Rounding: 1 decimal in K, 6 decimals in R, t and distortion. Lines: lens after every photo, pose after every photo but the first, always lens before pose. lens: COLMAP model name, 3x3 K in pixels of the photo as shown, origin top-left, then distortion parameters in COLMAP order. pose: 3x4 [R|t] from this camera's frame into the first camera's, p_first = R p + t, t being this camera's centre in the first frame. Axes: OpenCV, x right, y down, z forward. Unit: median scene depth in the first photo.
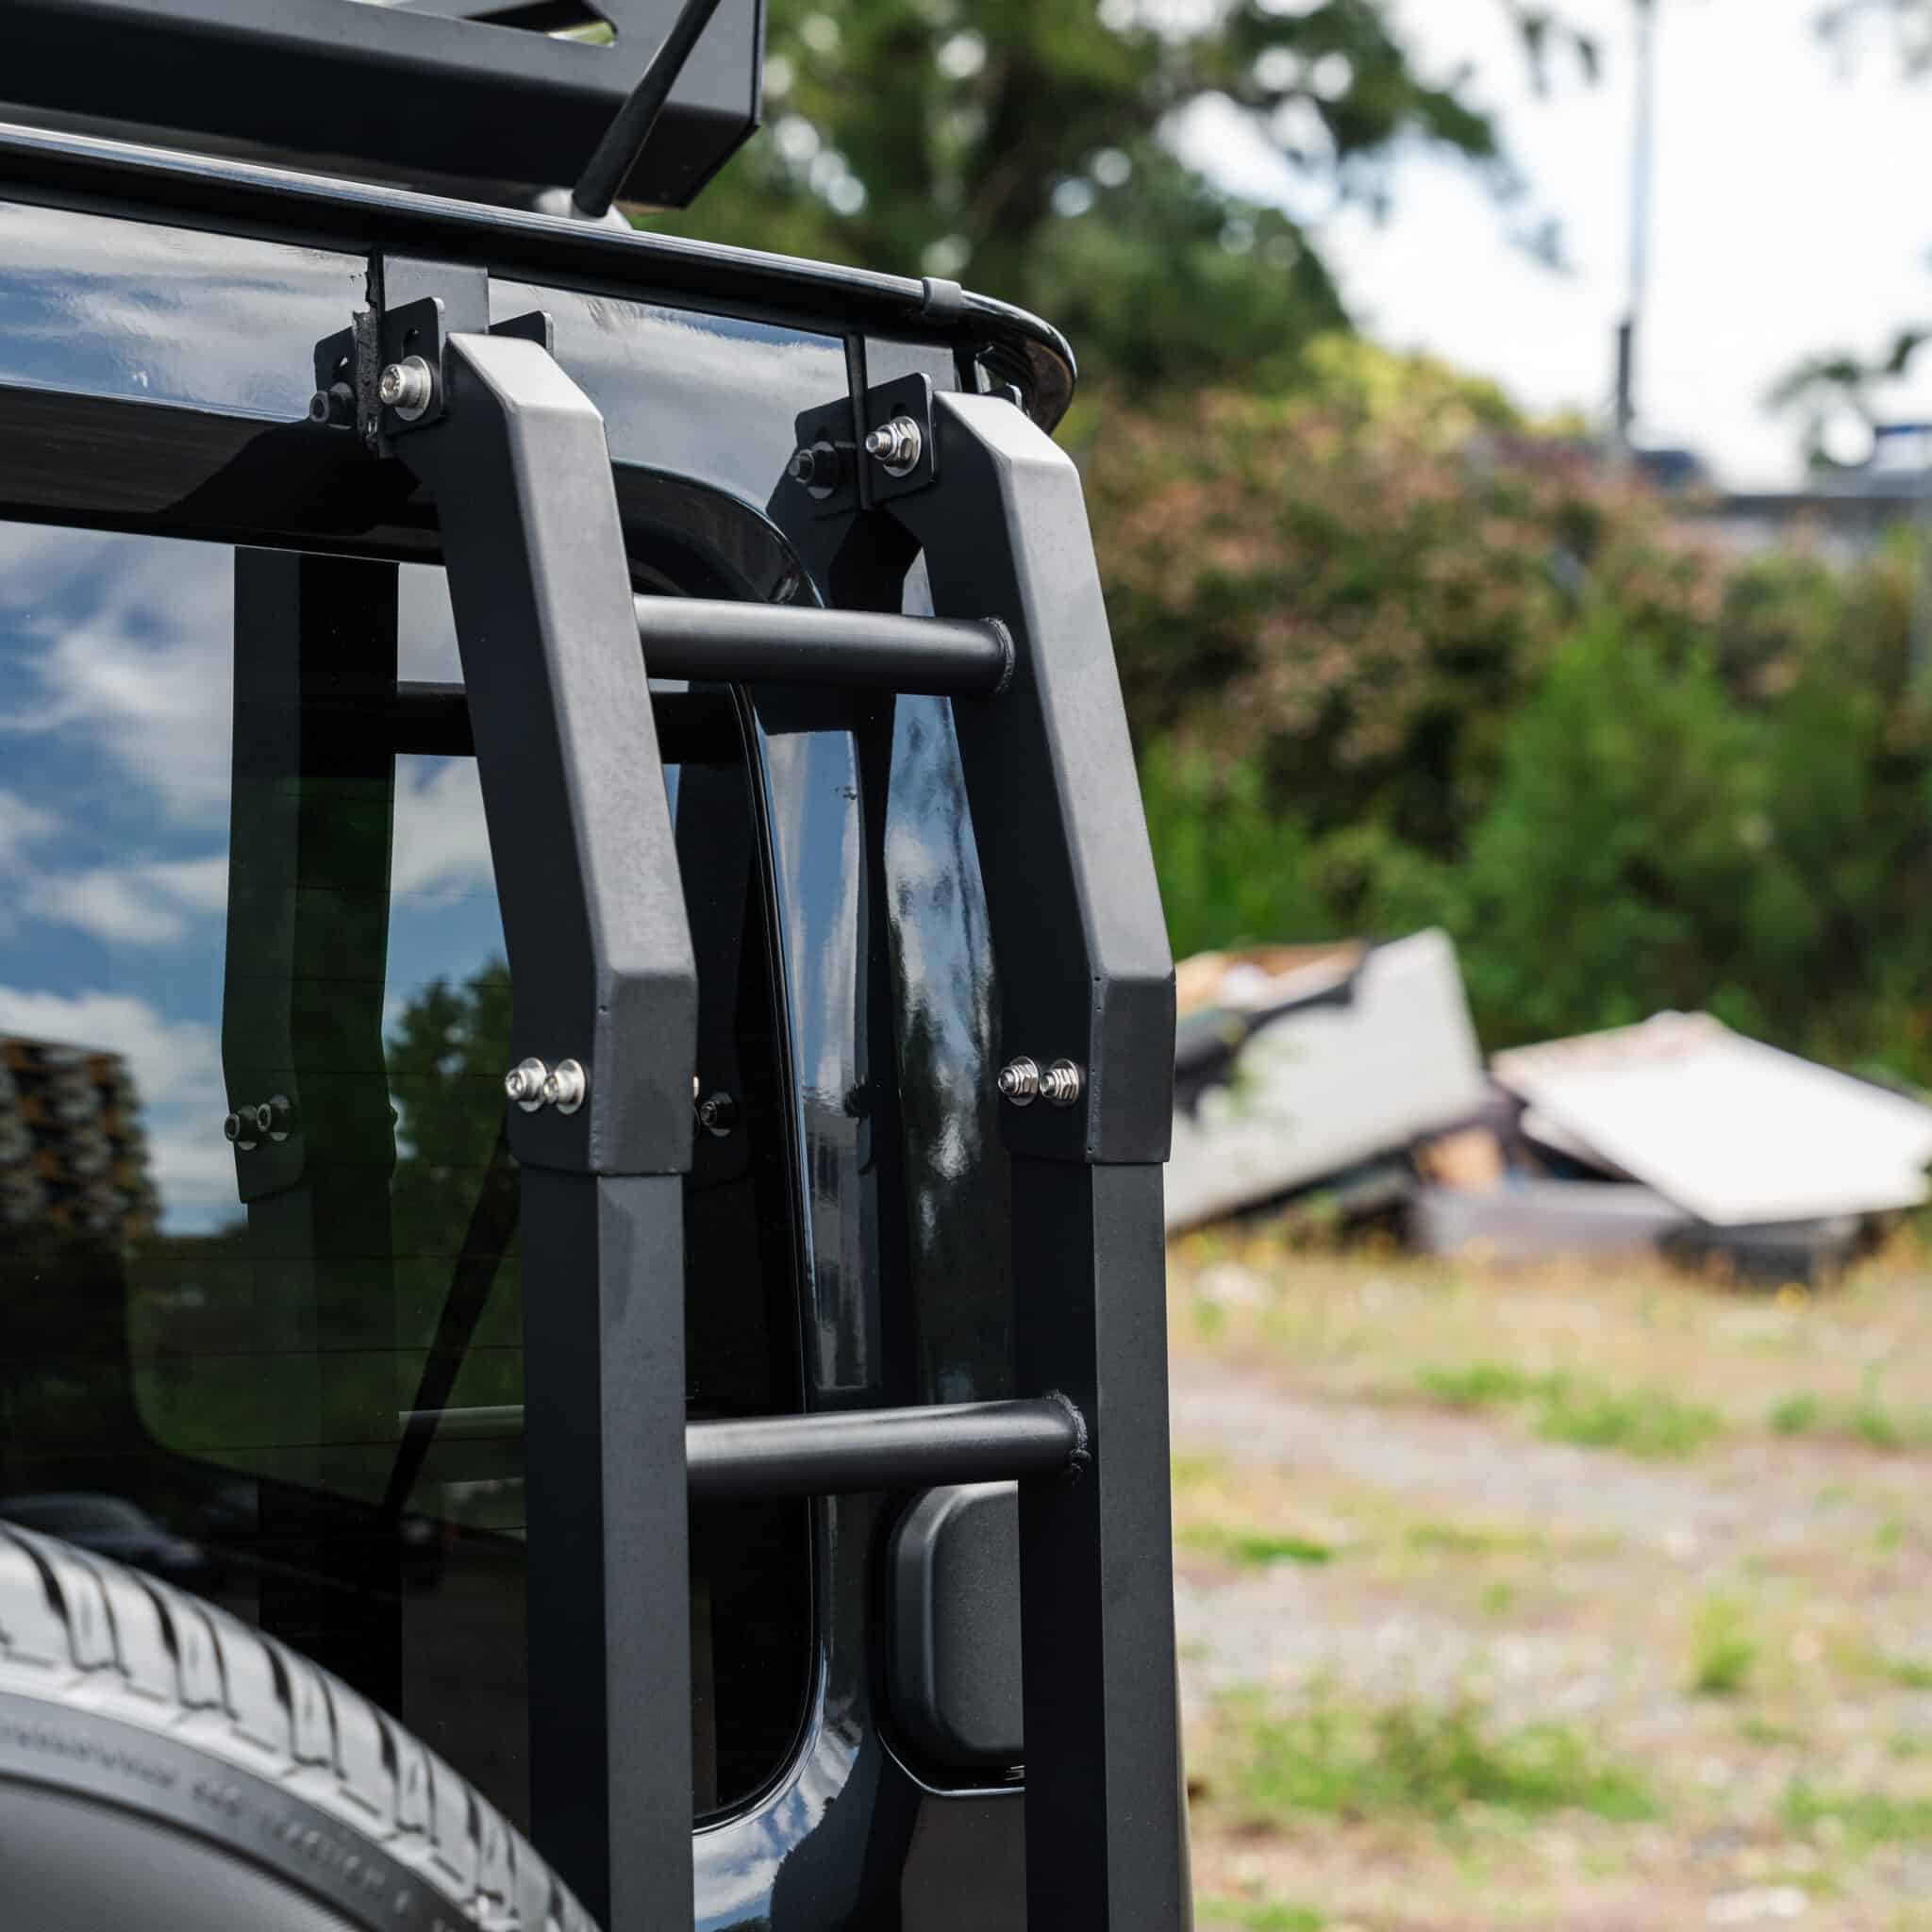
lens RADIAL K [[4256.5, 0, 966.0], [0, 4256.5, 966.0], [0, 0, 1]] dist [-0.076008, 0.678549]
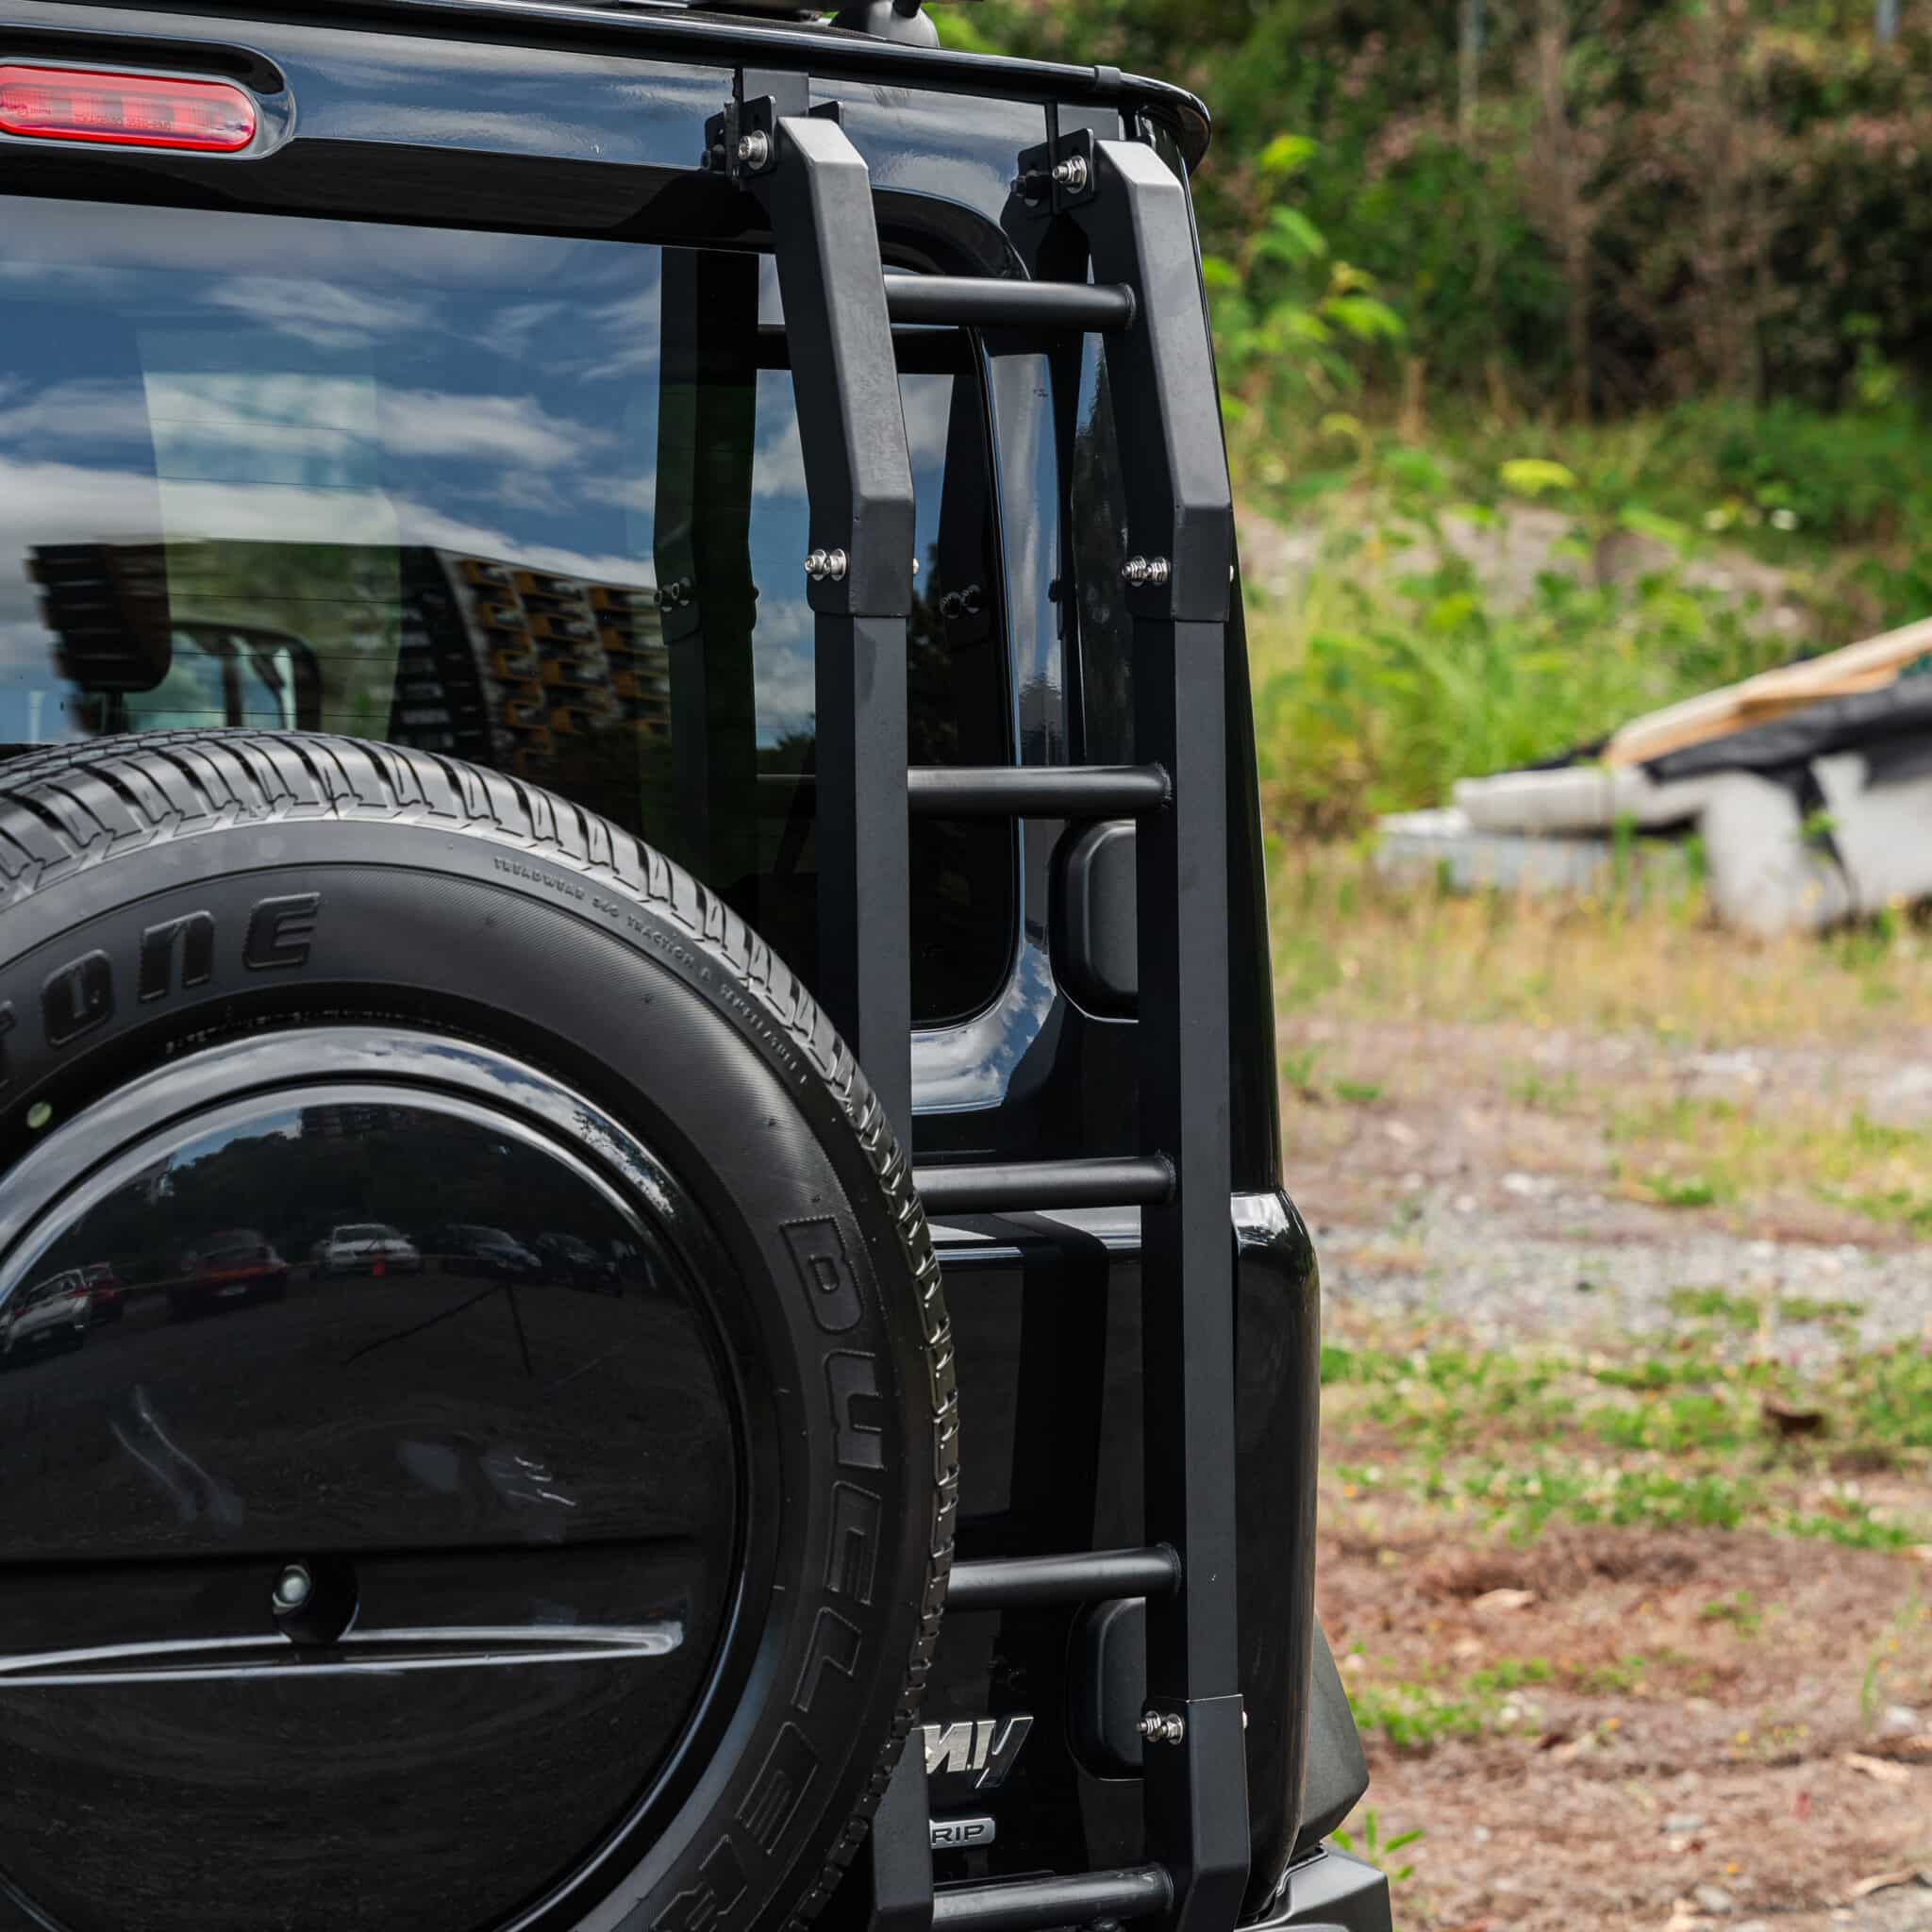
lens RADIAL K [[4208.6, 0, 966.0], [0, 4208.6, 966.0], [0, 0, 1]] dist [-0.145432, -0.061821]
pose [[0.989894, 0.014904, -0.141022, 0.181807], [-0.001971, 0.995812, 0.091404, 0.031667], [0.141794, -0.090203, 0.985778, -0.617097]]
